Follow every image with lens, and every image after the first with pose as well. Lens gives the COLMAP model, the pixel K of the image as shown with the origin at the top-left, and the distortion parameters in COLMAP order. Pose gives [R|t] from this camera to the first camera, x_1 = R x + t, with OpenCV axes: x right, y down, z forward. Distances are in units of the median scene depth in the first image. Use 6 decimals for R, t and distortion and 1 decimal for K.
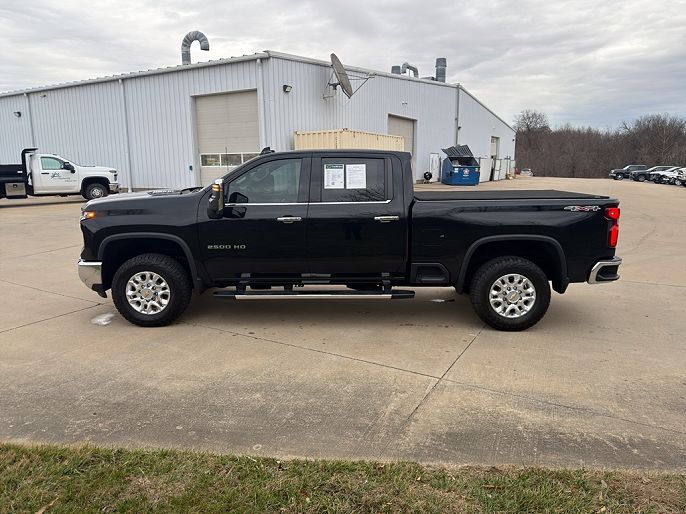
lens RADIAL K [[479.3, 0, 338.1], [0, 479.3, 252.5], [0, 0, 1]] dist [0.058843, -0.076757]
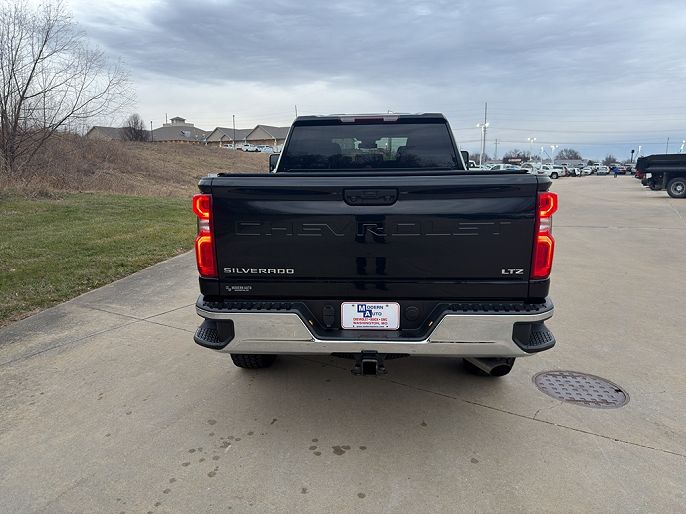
lens RADIAL K [[479.3, 0, 338.1], [0, 479.3, 252.5], [0, 0, 1]] dist [0.058843, -0.076757]
pose [[-0.025498, 0.176407, -0.983987, 0.878132], [-0.164500, 0.970149, 0.178189, -0.121191], [0.986047, 0.166410, 0.004282, 0.952229]]
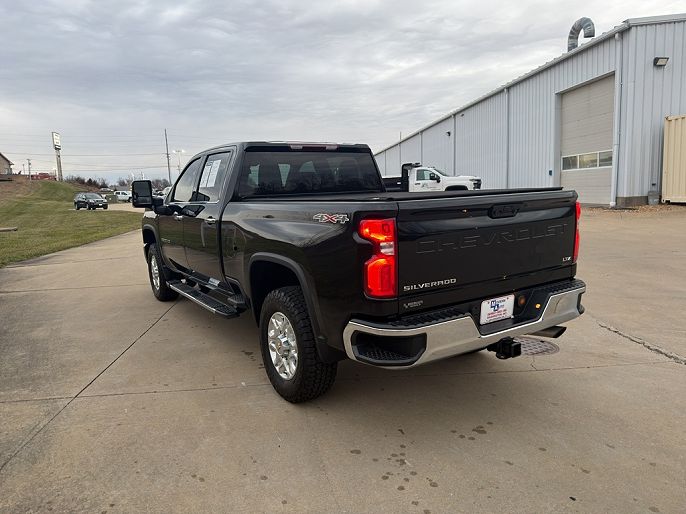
lens RADIAL K [[479.3, 0, 338.1], [0, 479.3, 252.5], [0, 0, 1]] dist [0.058843, -0.076757]
pose [[0.568159, 0.093395, -0.817602, 0.795714], [-0.109412, 0.993291, 0.037433, -0.060659], [0.815613, 0.068188, 0.574566, 0.572893]]
